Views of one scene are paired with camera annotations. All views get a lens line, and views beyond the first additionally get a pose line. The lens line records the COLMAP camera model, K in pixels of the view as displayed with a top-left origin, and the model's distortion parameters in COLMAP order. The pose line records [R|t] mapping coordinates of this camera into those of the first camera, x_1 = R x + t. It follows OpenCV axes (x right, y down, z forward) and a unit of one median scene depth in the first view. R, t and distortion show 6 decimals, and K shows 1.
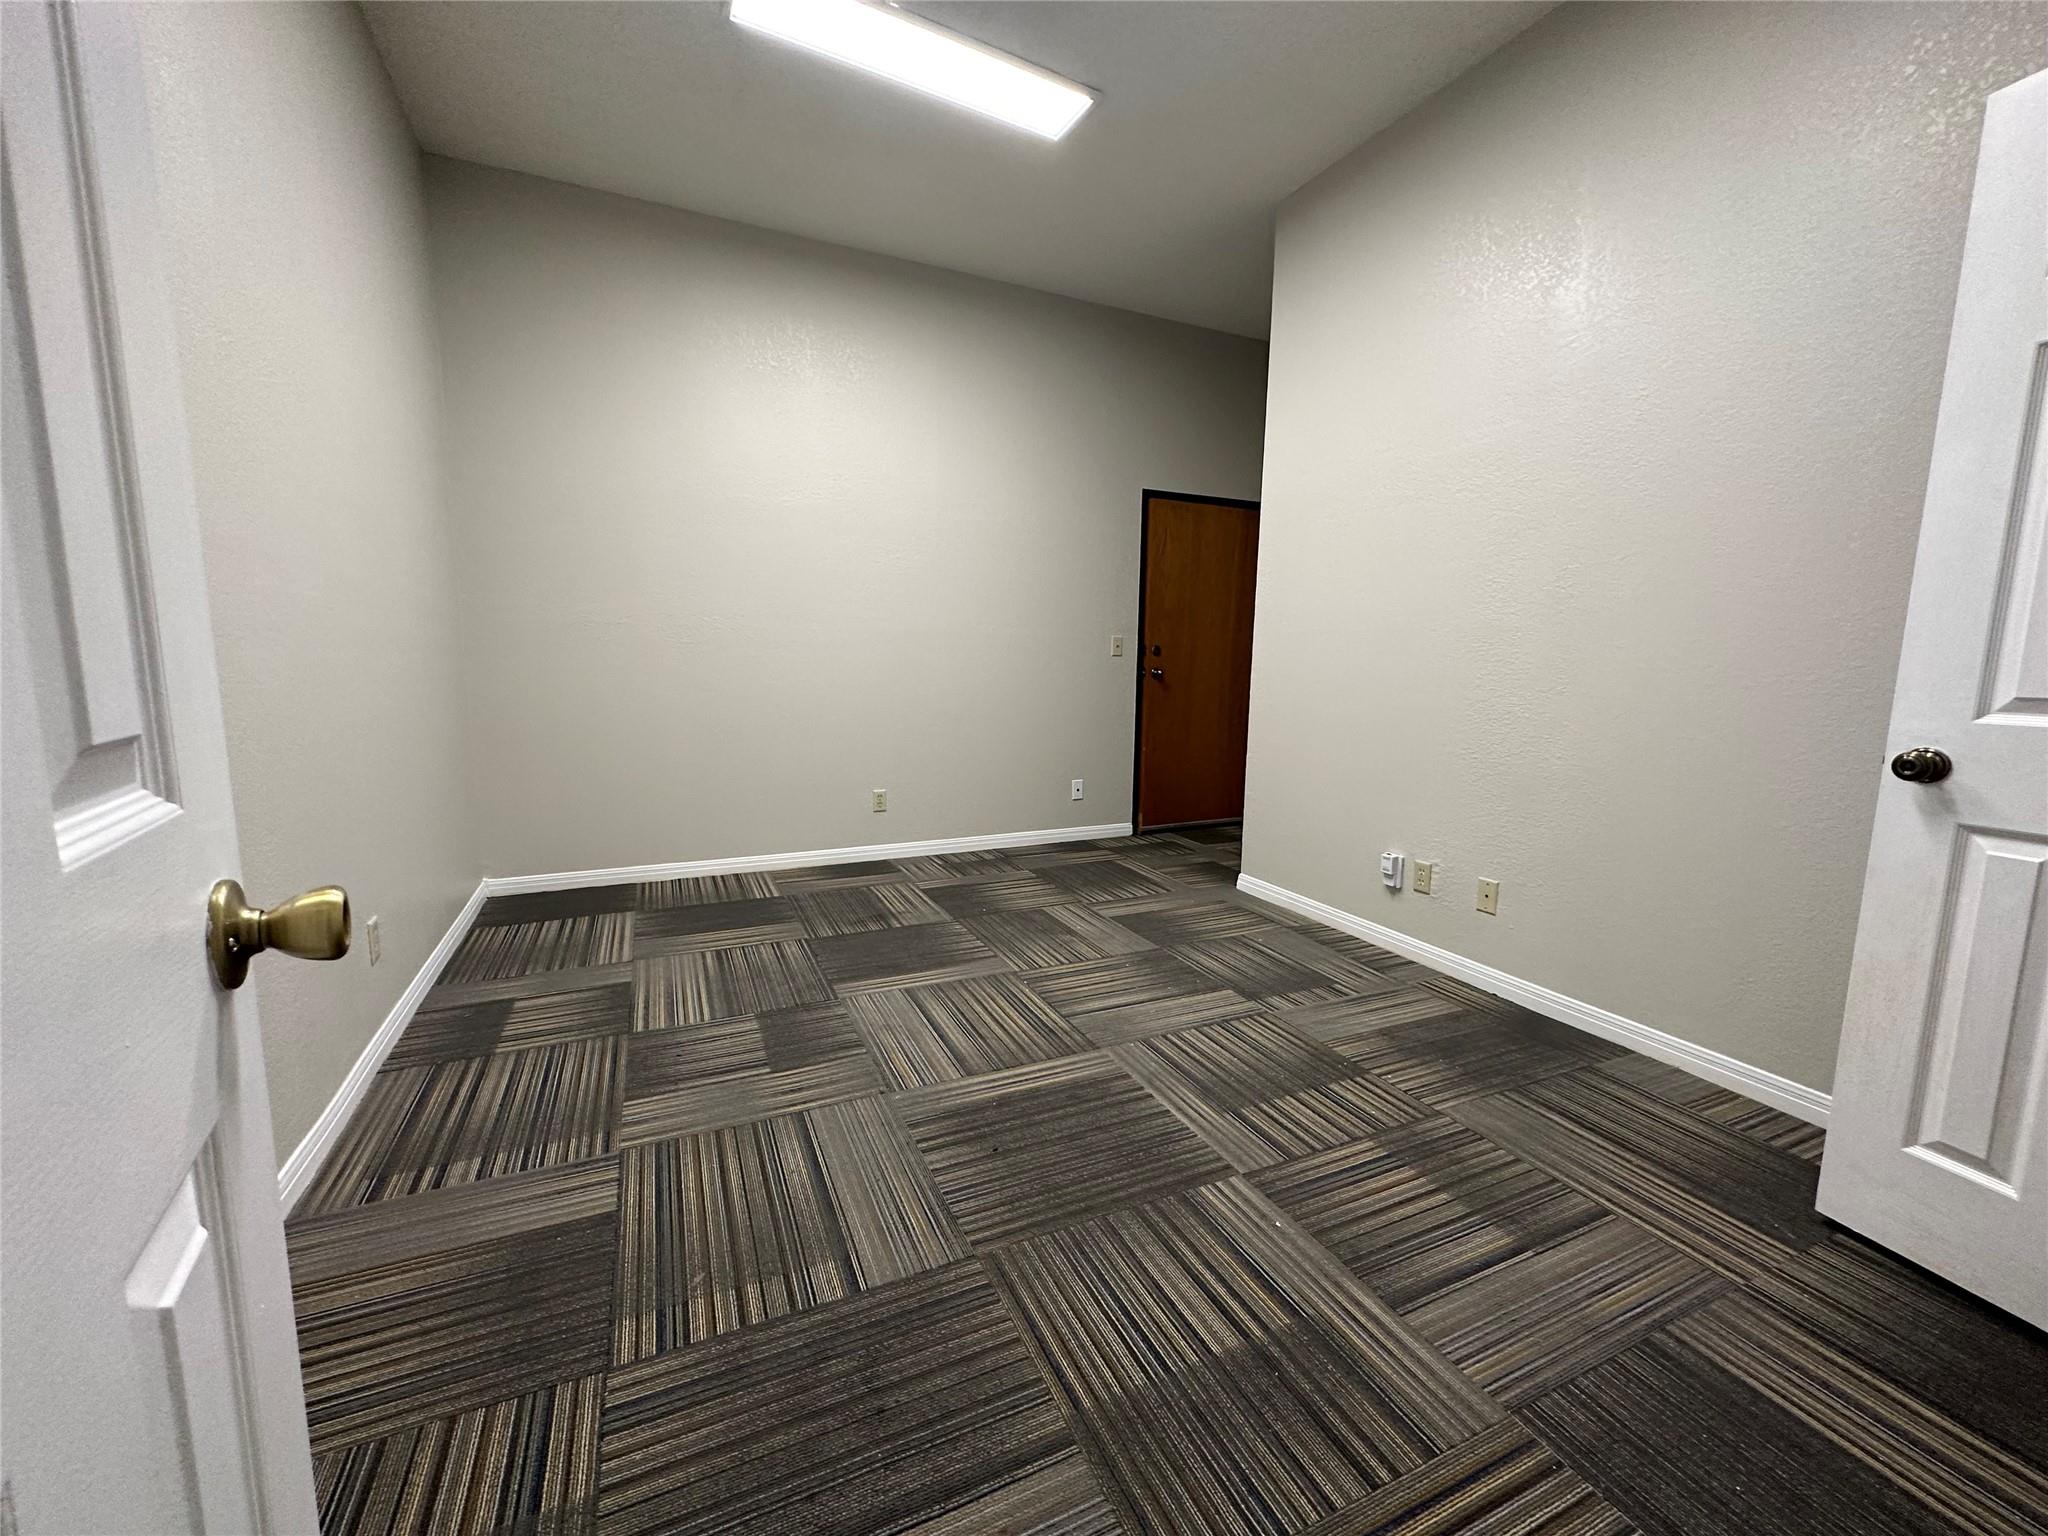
lens RADIAL K [[813.0, 0, 1020.5], [0, 813.0, 767.4], [0, 0, 1]] dist [0.000657, 0.000100]
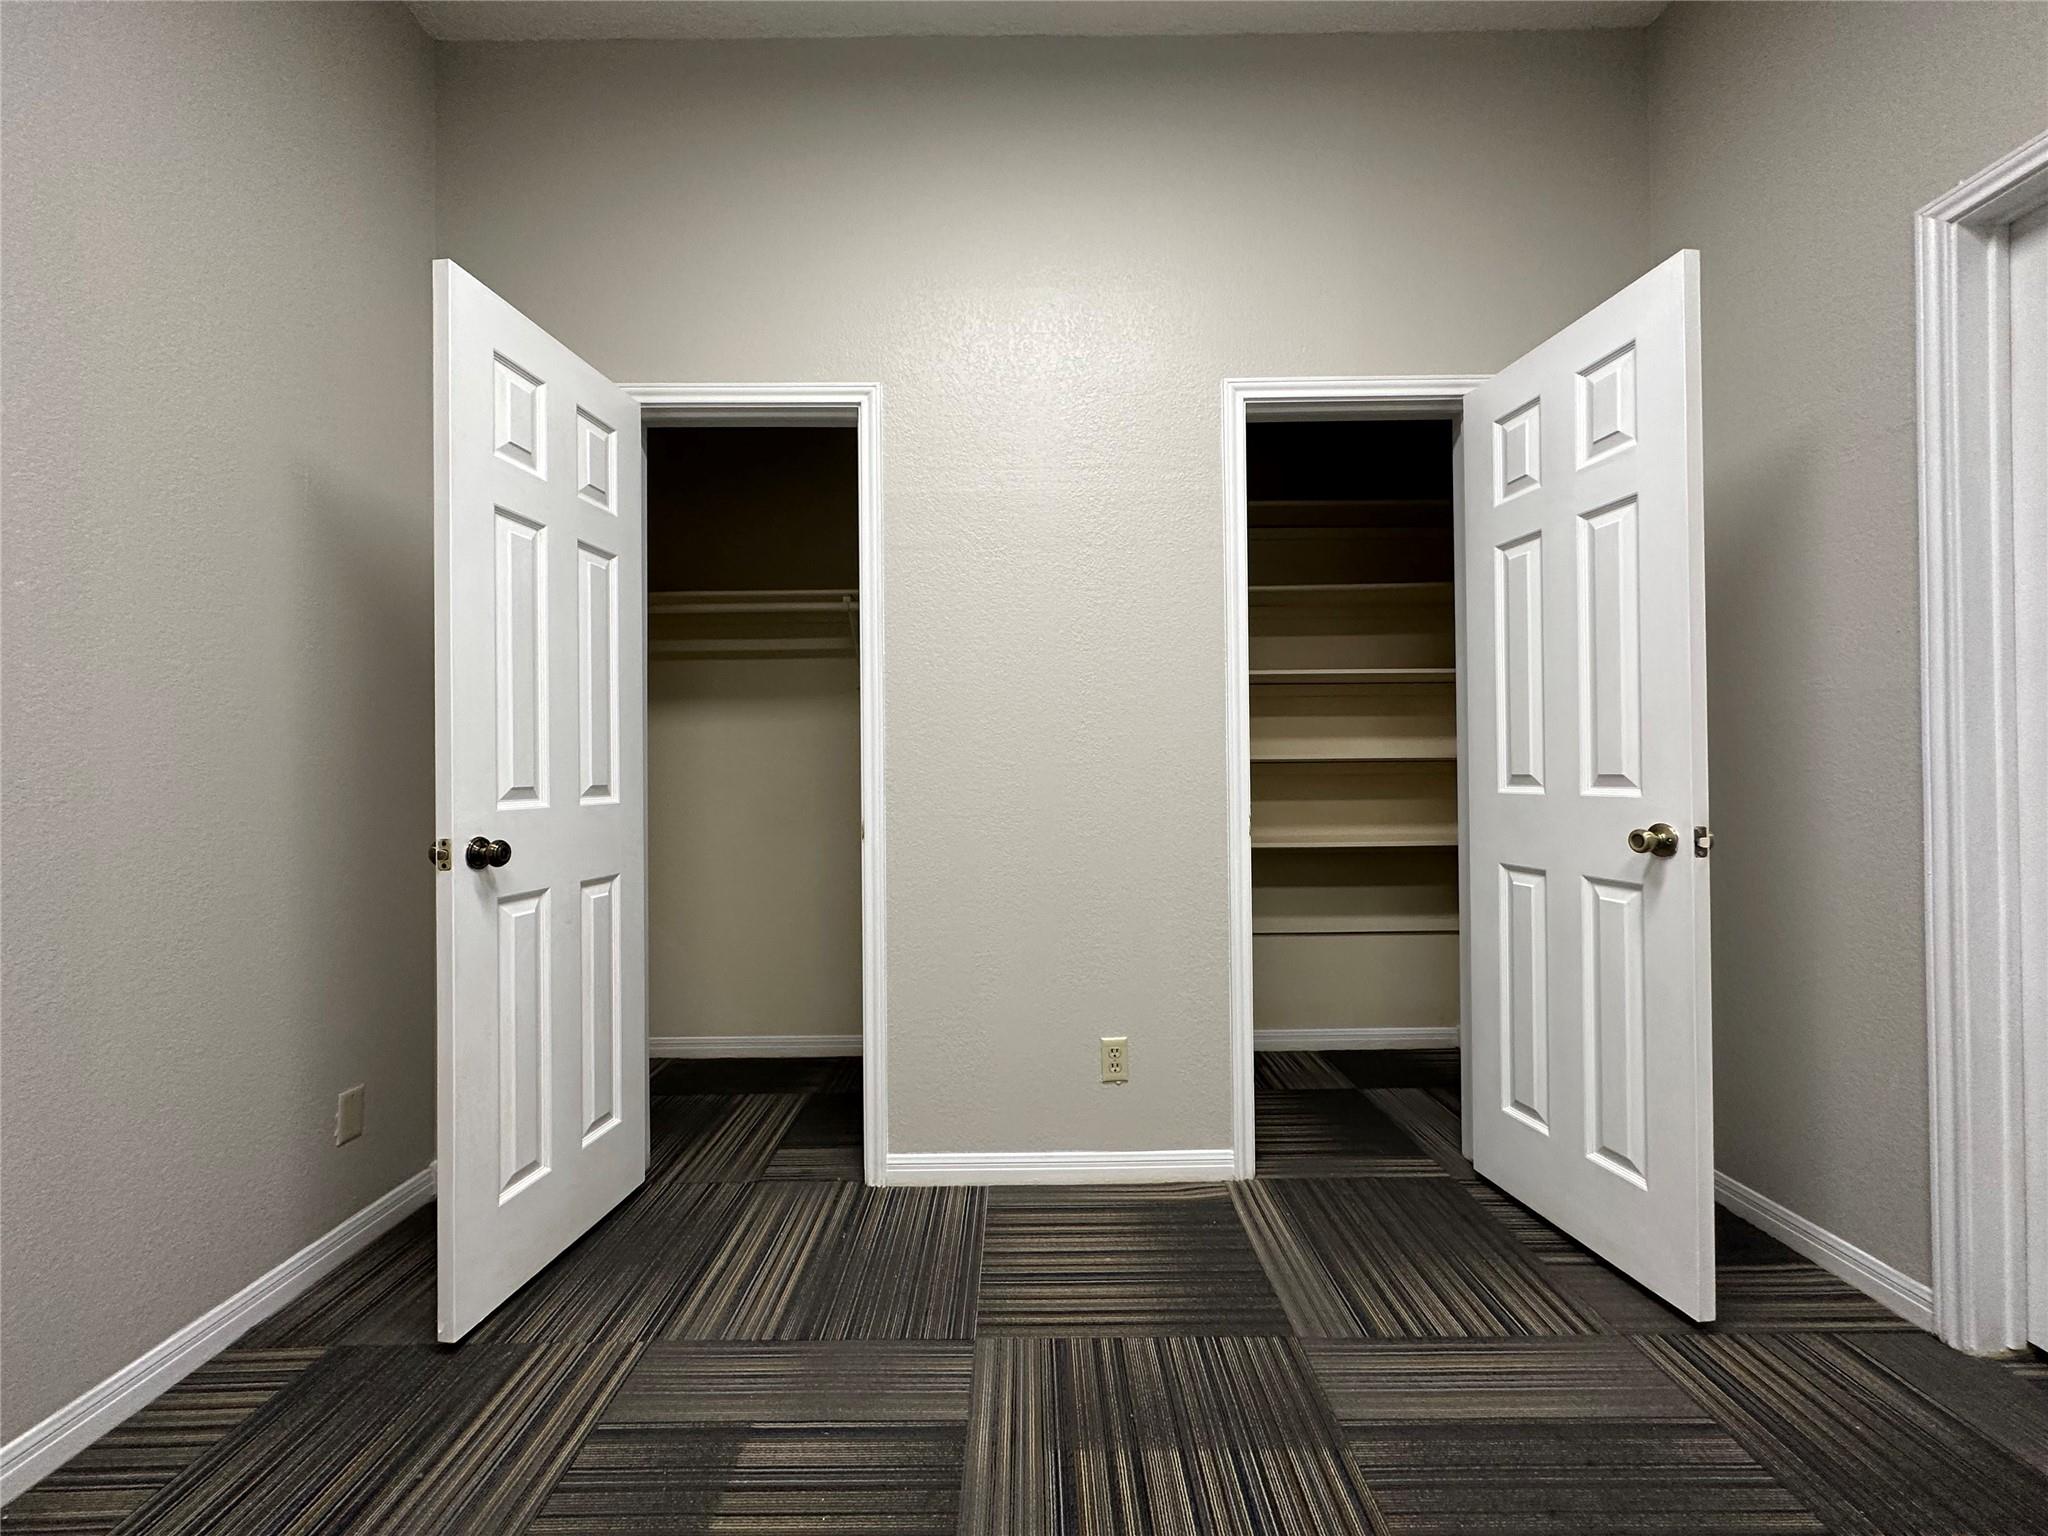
lens RADIAL K [[813.0, 0, 1020.5], [0, 813.0, 767.4], [0, 0, 1]] dist [0.000657, 0.000100]
pose [[-0.908644, -0.001282, 0.417570, 0.001141], [0.054950, 0.990932, 0.122613, -0.145675], [-0.413941, 0.134357, -0.900334, 1.156151]]
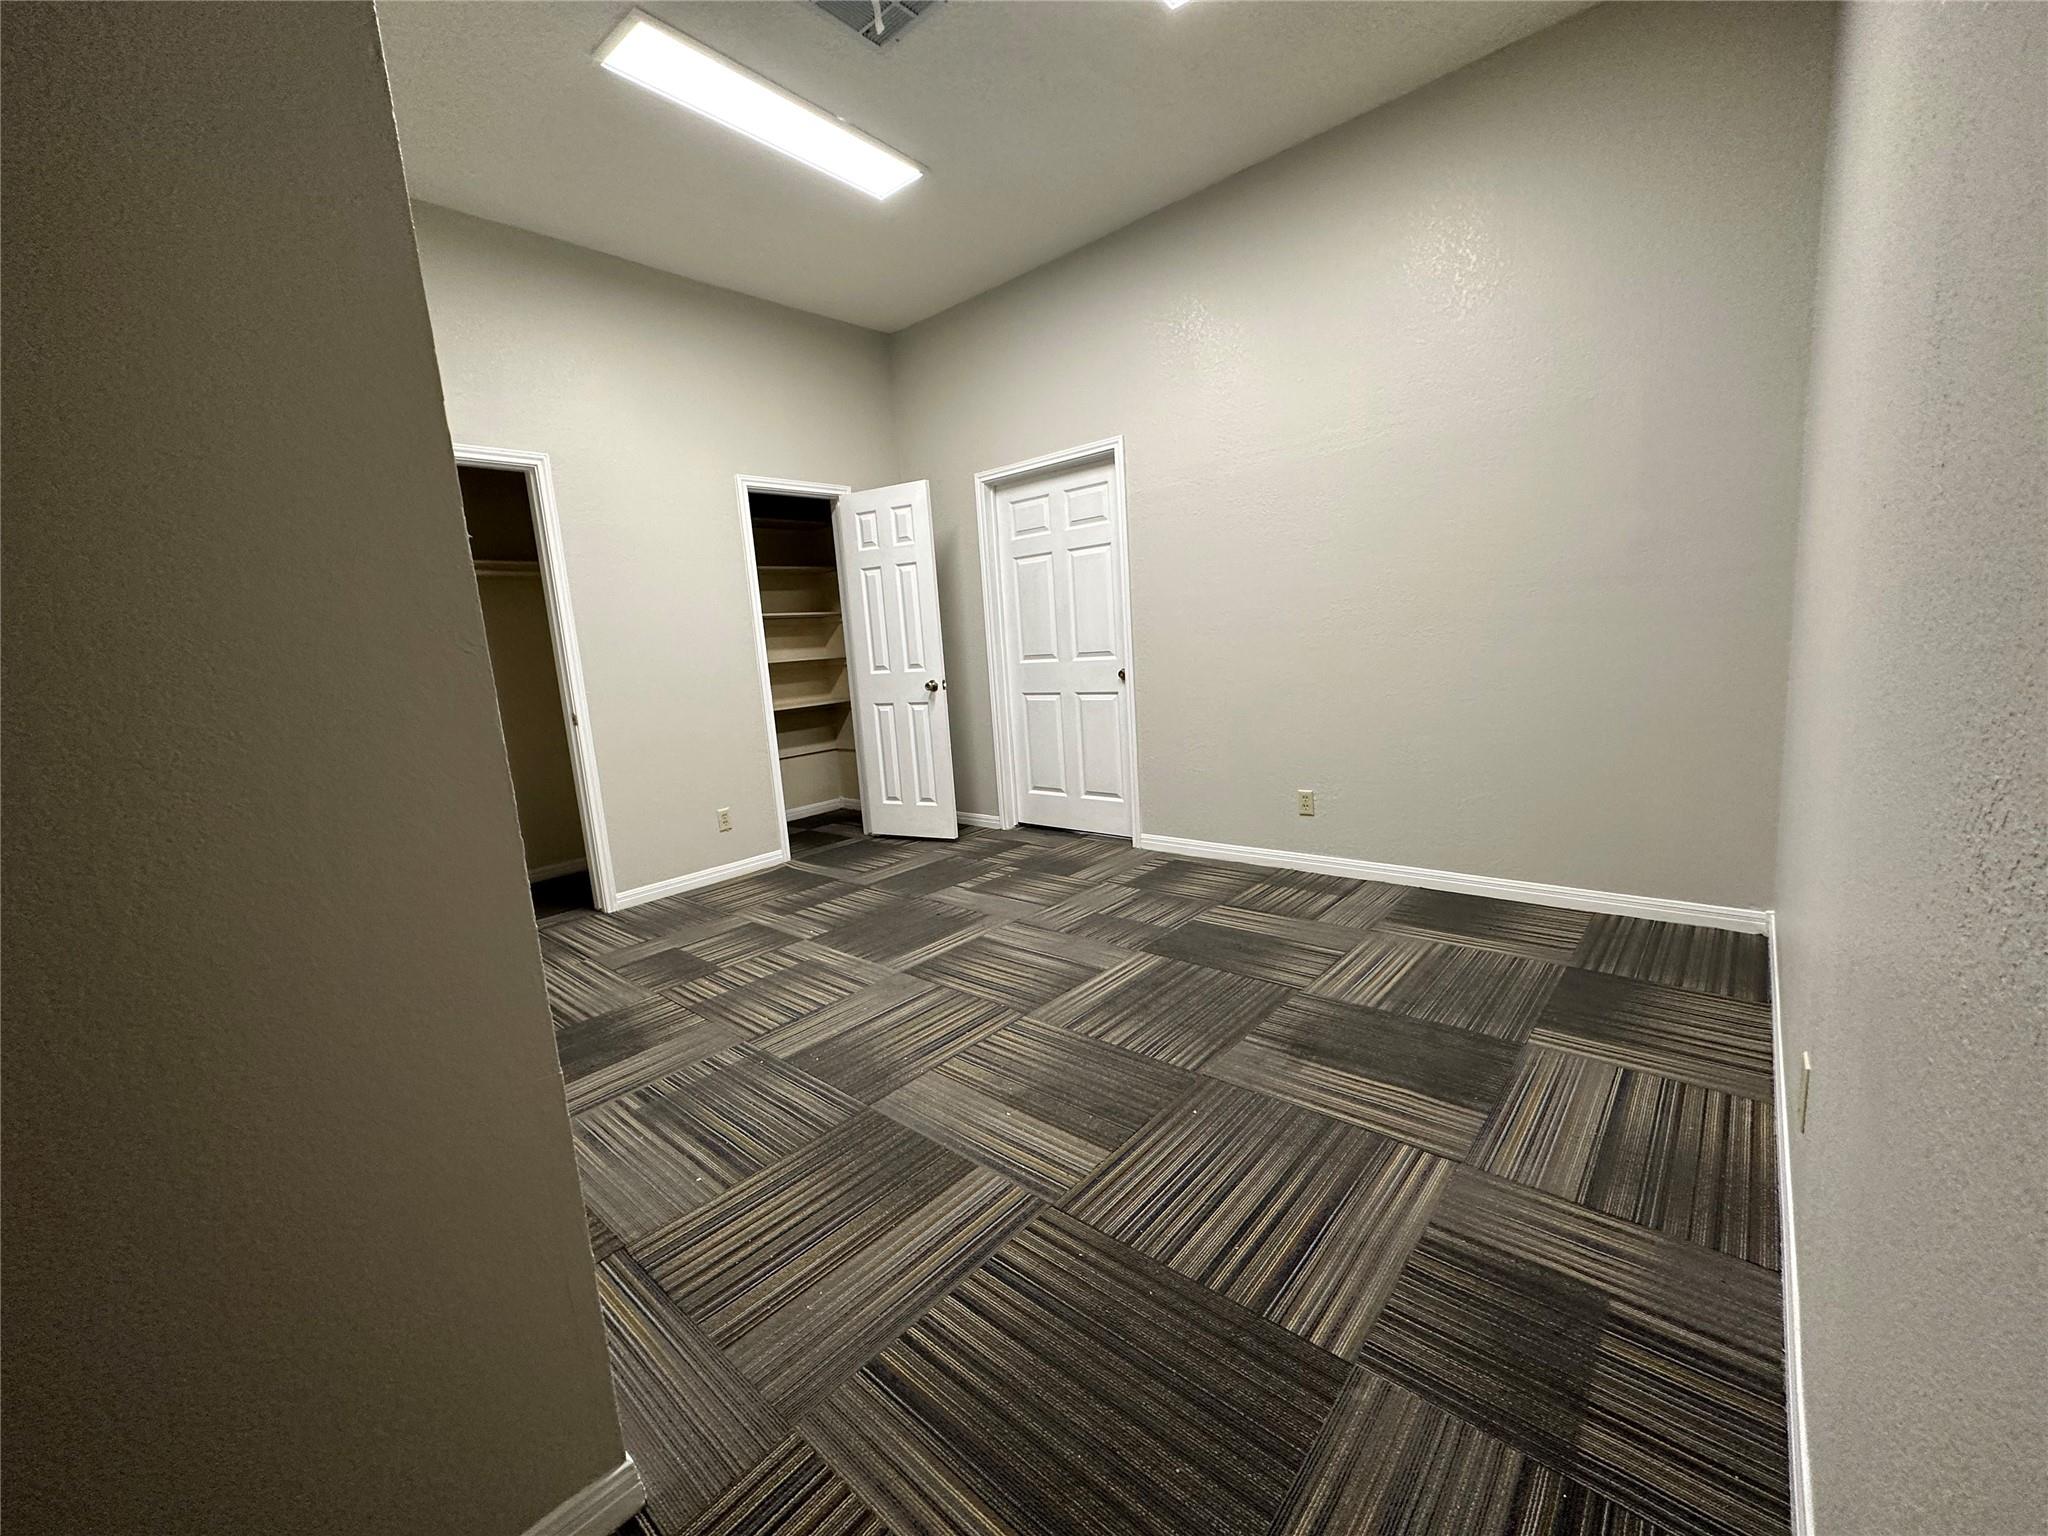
lens RADIAL K [[813.0, 0, 1020.5], [0, 813.0, 767.4], [0, 0, 1]] dist [0.000657, 0.000100]
pose [[-0.914198, 0.111830, -0.389533, 0.426094], [0.002400, 0.962652, 0.270732, -0.335738], [0.405261, 0.246568, -0.880323, 2.329596]]
